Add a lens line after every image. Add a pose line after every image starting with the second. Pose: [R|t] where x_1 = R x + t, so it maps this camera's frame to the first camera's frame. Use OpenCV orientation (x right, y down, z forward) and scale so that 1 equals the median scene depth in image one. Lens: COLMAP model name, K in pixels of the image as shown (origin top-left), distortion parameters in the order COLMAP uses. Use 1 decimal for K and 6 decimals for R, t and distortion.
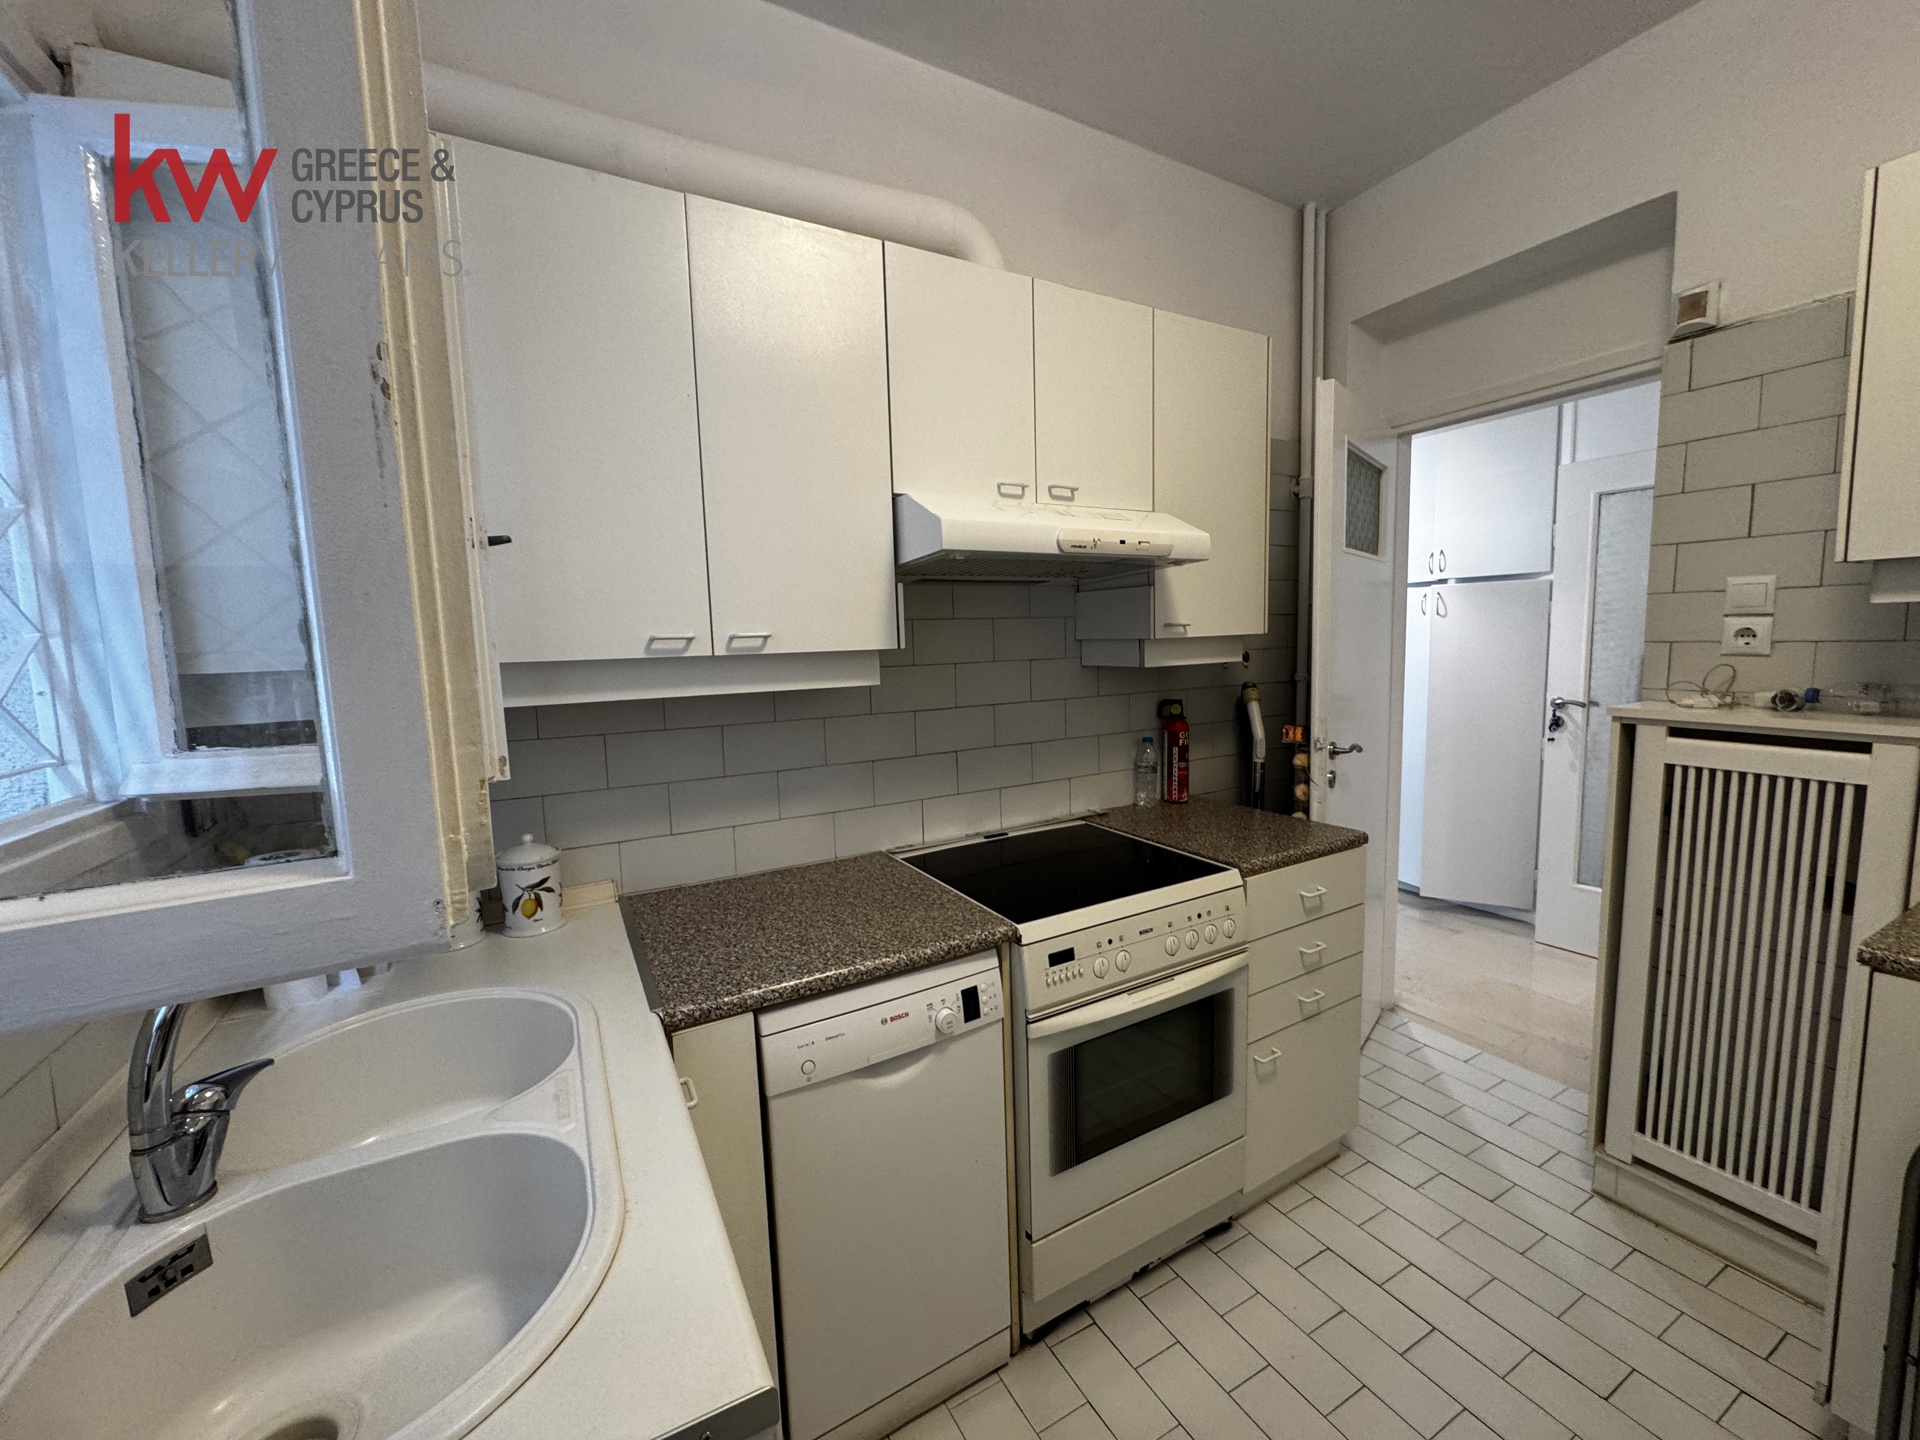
lens RADIAL K [[762.3, 0, 961.5], [0, 762.3, 723.3], [0, 0, 1]] dist [-0.004628, 0.000695]
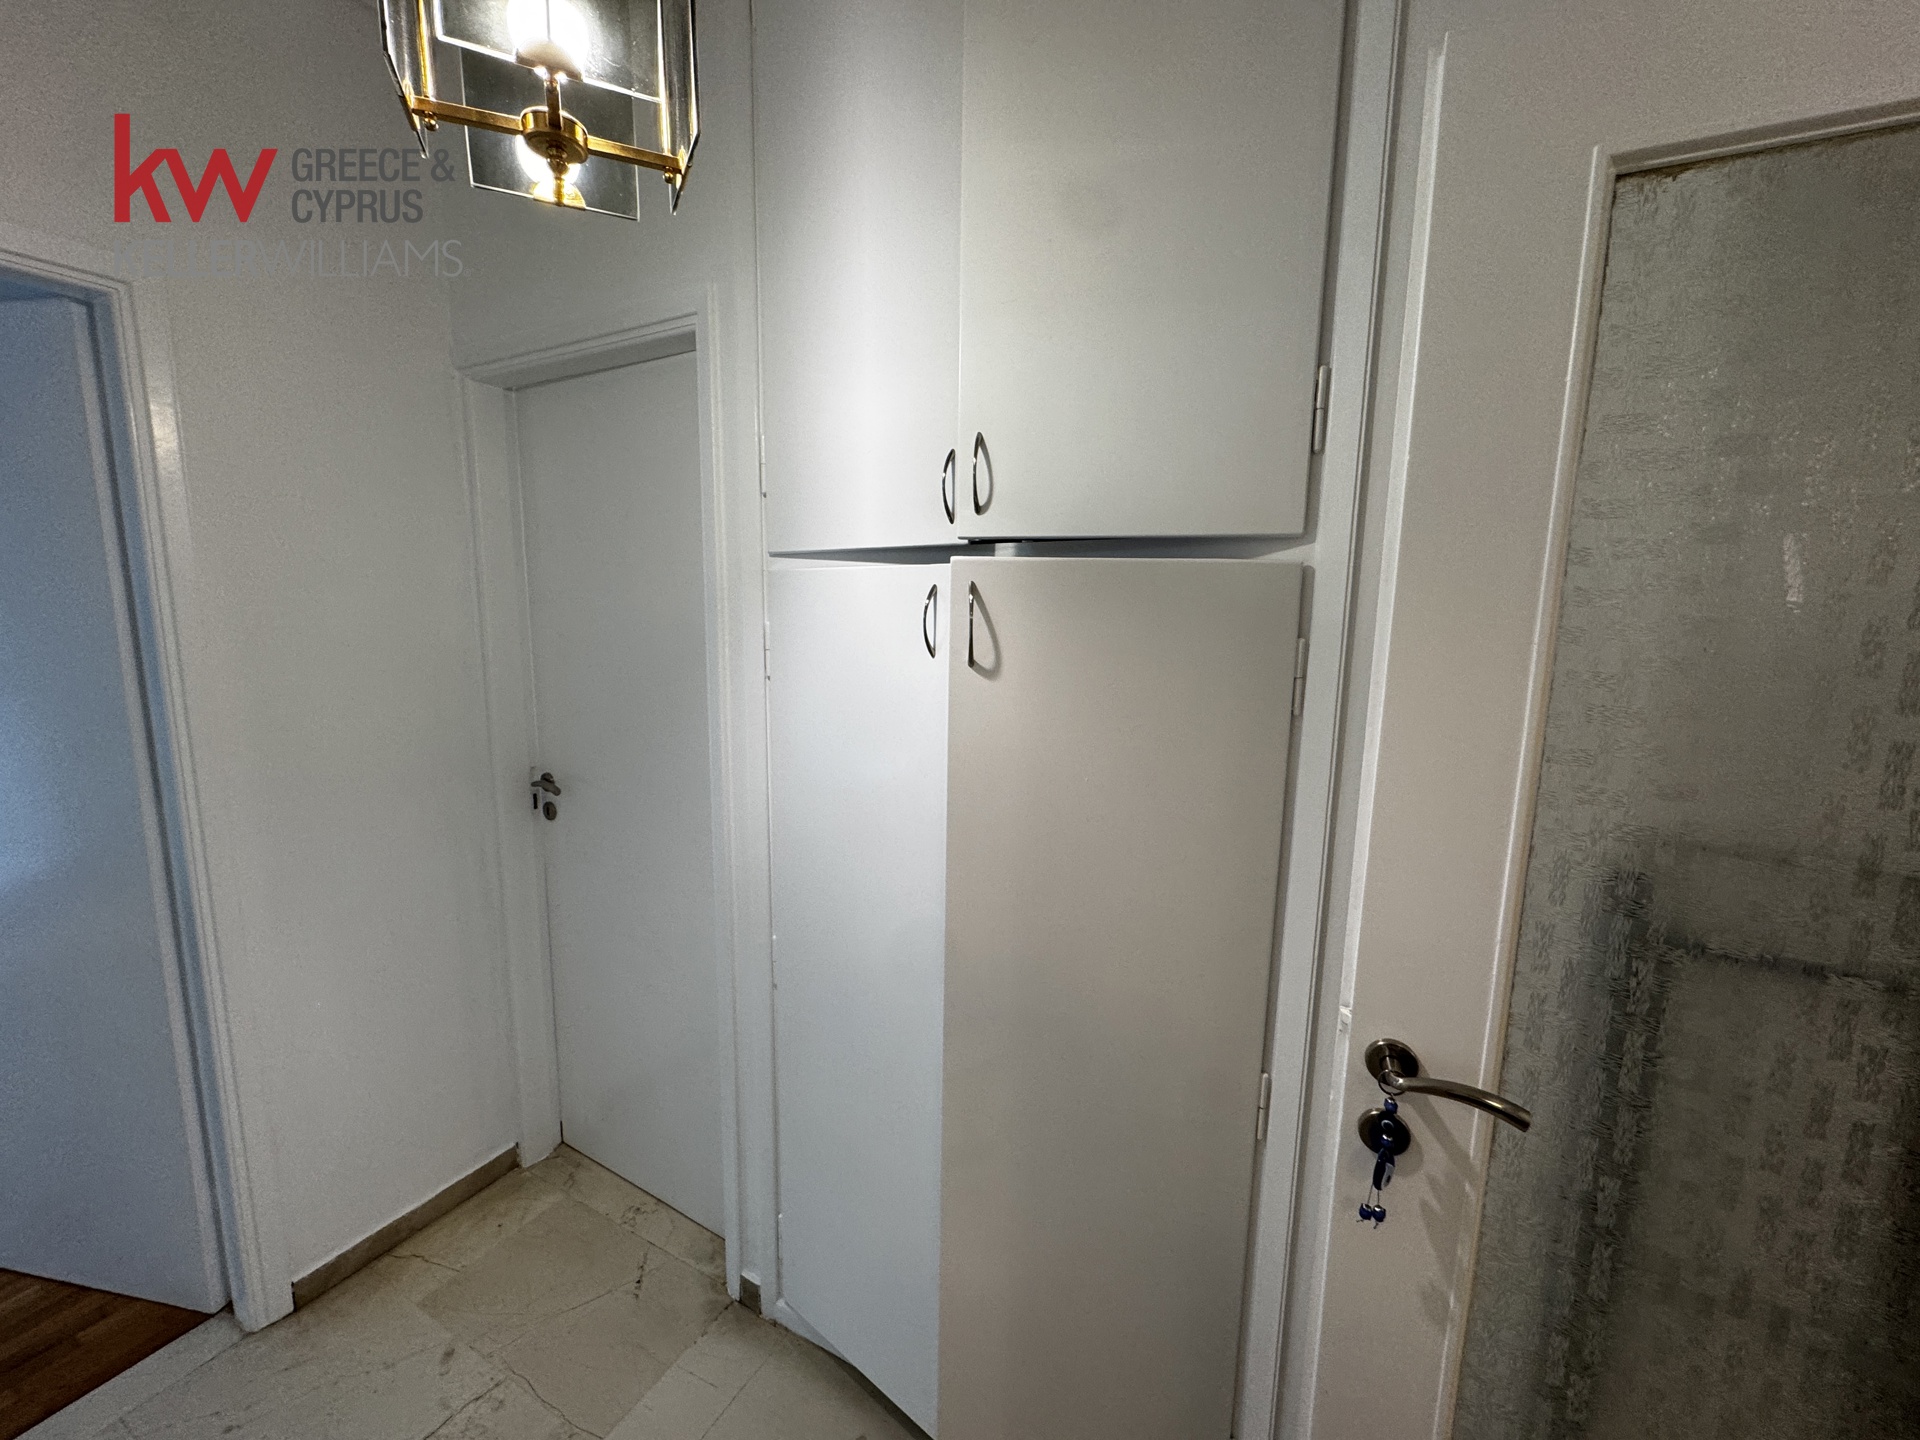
lens RADIAL K [[762.3, 0, 953.6], [0, 762.3, 721.5], [0, 0, 1]] dist [-0.004628, 0.000695]
pose [[0.852842, -0.033954, 0.521063, 0.476617], [0.015248, 0.999078, 0.040145, -0.133131], [-0.521946, -0.026292, 0.852573, 0.768809]]
